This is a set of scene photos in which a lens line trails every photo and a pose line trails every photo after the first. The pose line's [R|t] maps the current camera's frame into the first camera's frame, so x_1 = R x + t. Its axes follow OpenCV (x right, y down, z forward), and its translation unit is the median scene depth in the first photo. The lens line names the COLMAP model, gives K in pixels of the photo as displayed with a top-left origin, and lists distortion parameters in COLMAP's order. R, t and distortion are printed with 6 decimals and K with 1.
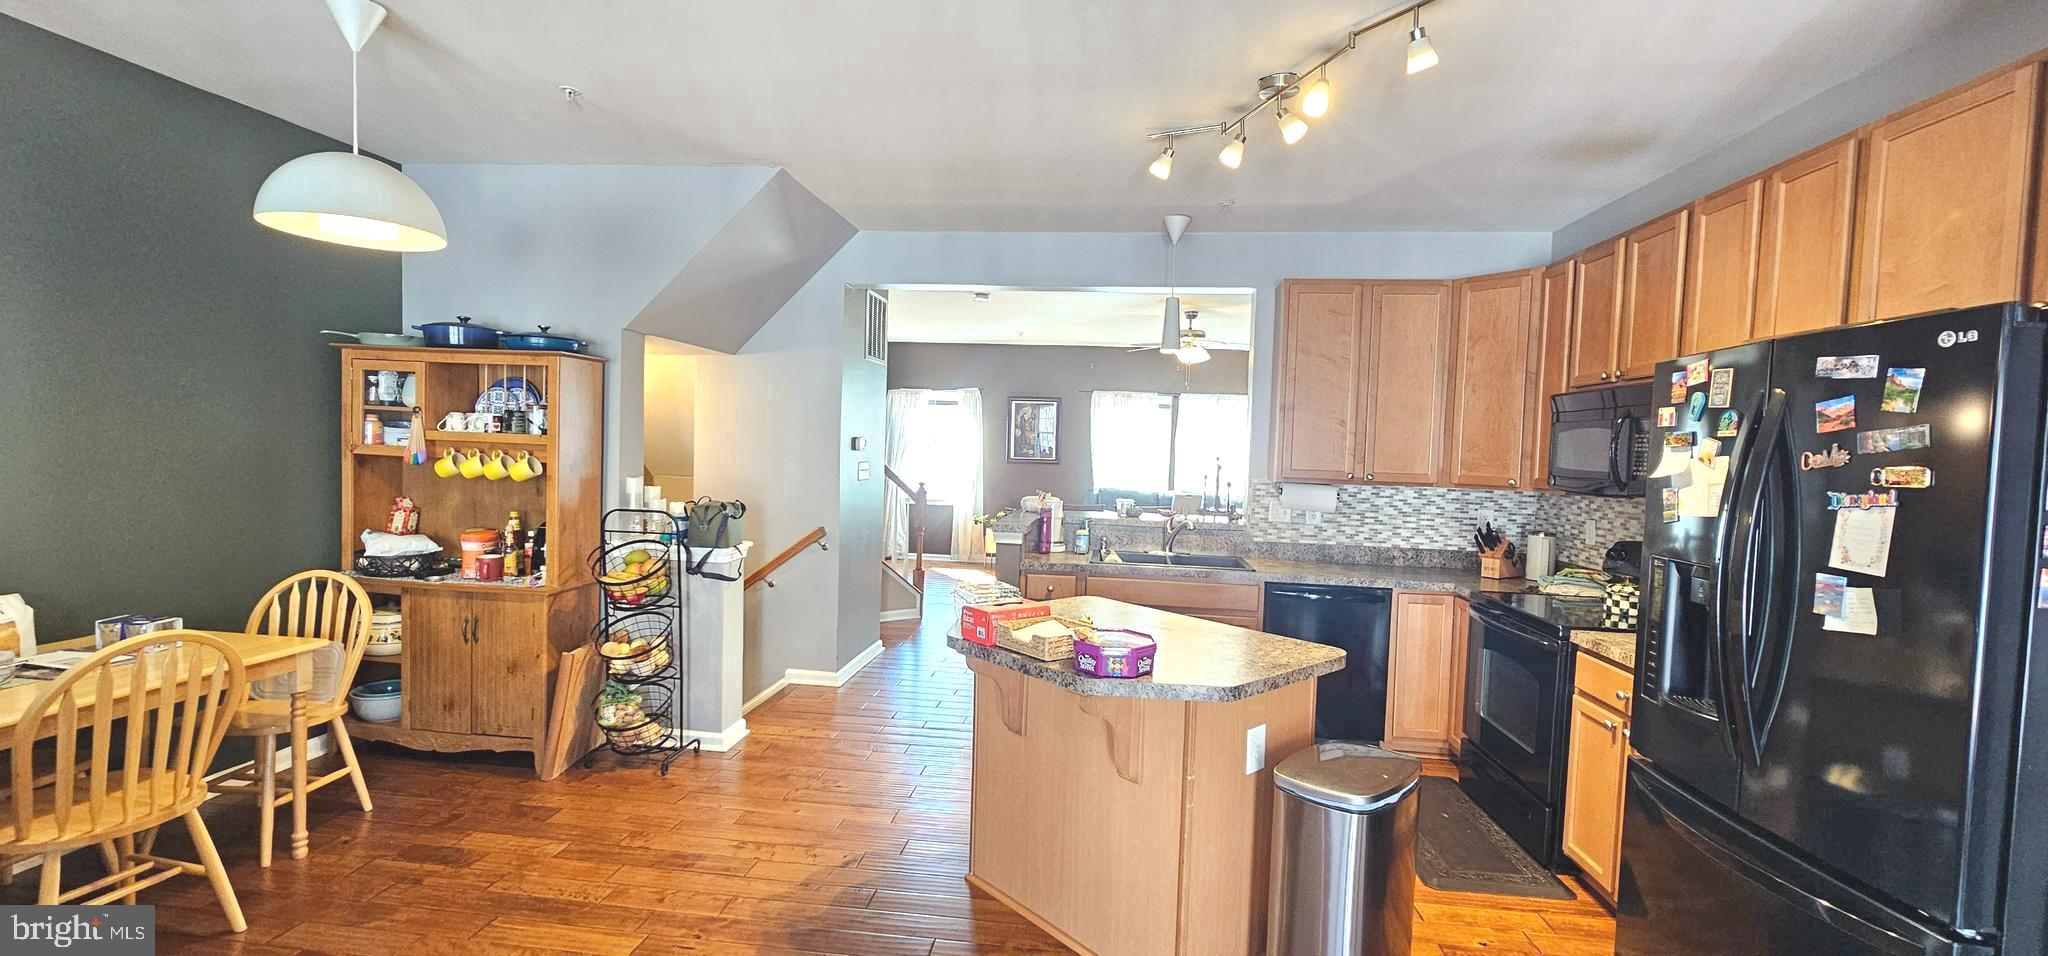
lens RADIAL K [[838.2, 0, 1027.0], [0, 838.2, 484.0], [0, 0, 1]] dist [-0.003752, 0.001606]
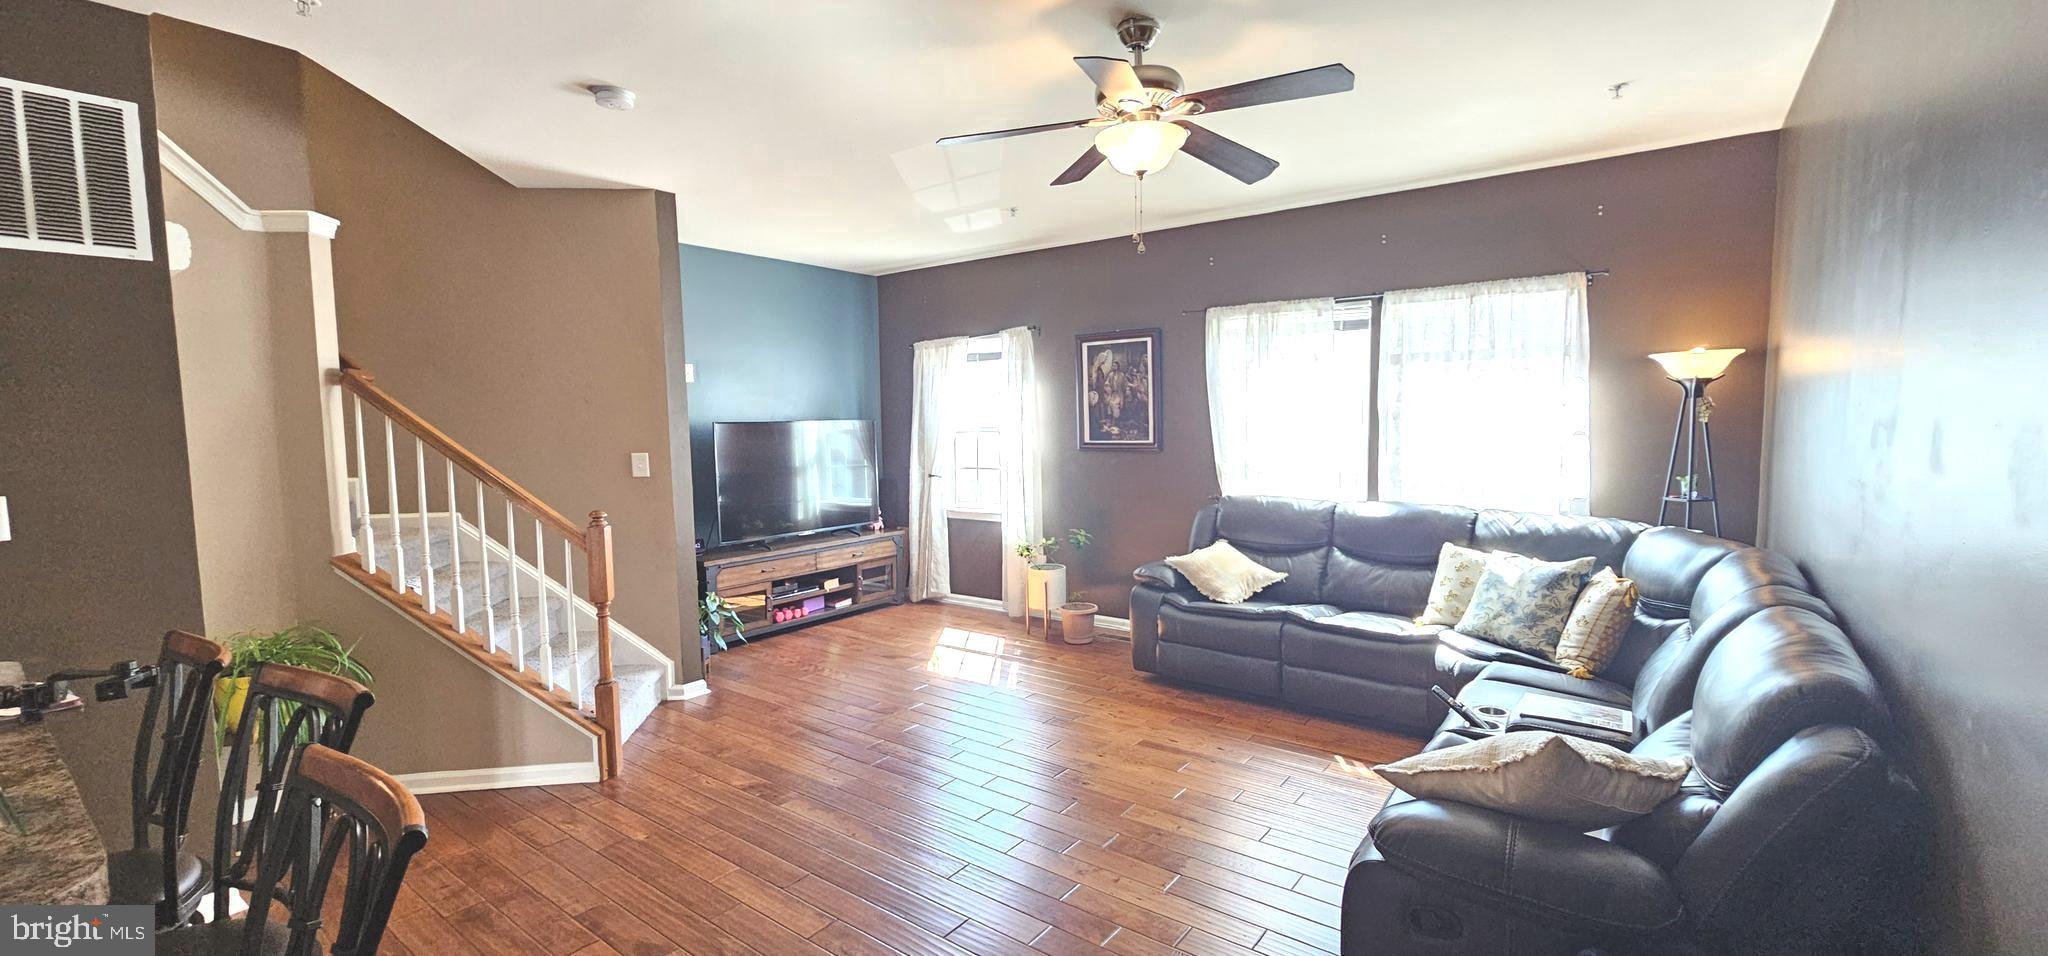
lens RADIAL K [[838.2, 0, 1023.2], [0, 838.2, 487.1], [0, 0, 1]] dist [-0.003752, 0.001606]
pose [[0.862118, -0.003223, -0.506698, 0.770579], [0.018524, 0.999512, 0.025161, -0.051324], [0.506370, -0.031077, 0.861756, 1.568781]]
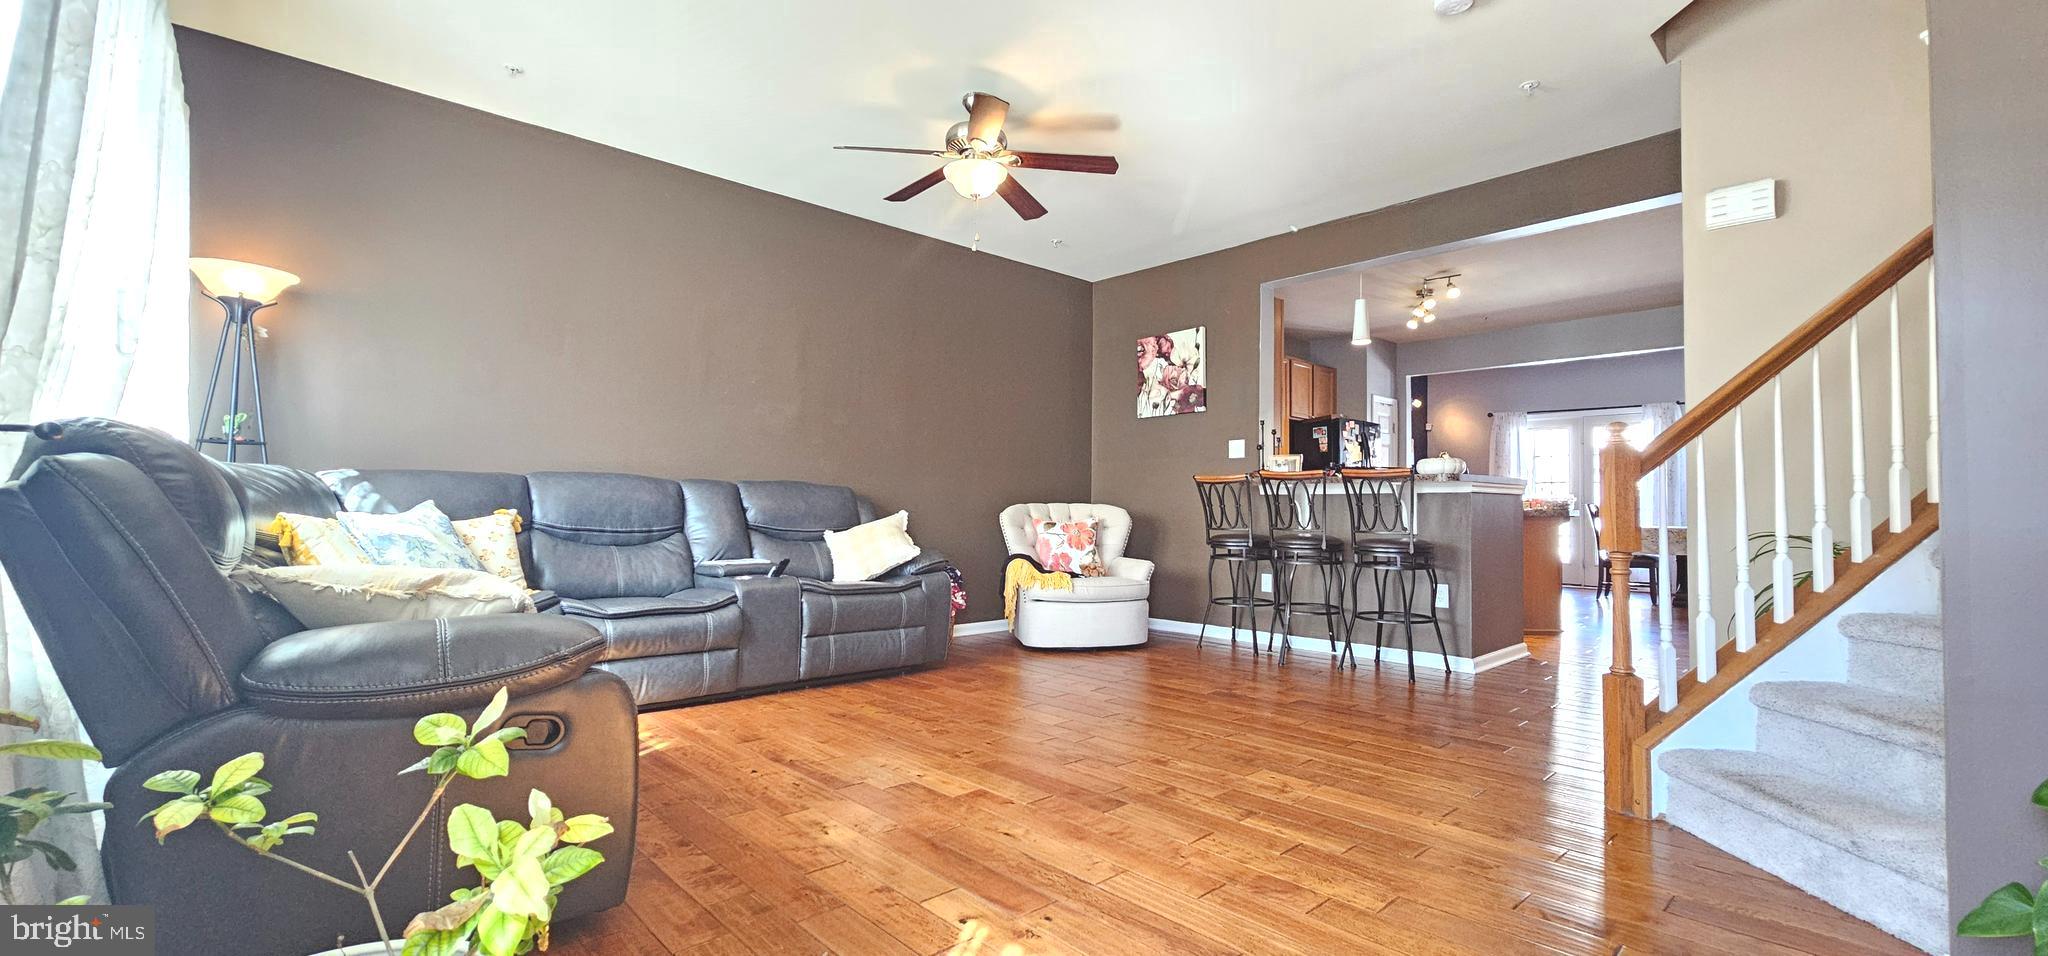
lens RADIAL K [[838.2, 0, 1027.7], [0, 838.2, 488.6], [0, 0, 1]] dist [-0.003752, 0.001606]
pose [[-0.763869, -0.023733, 0.644935, -0.365505], [-0.004942, 0.999509, 0.030929, 0.032893], [-0.645352, 0.020439, -0.763612, 3.205631]]
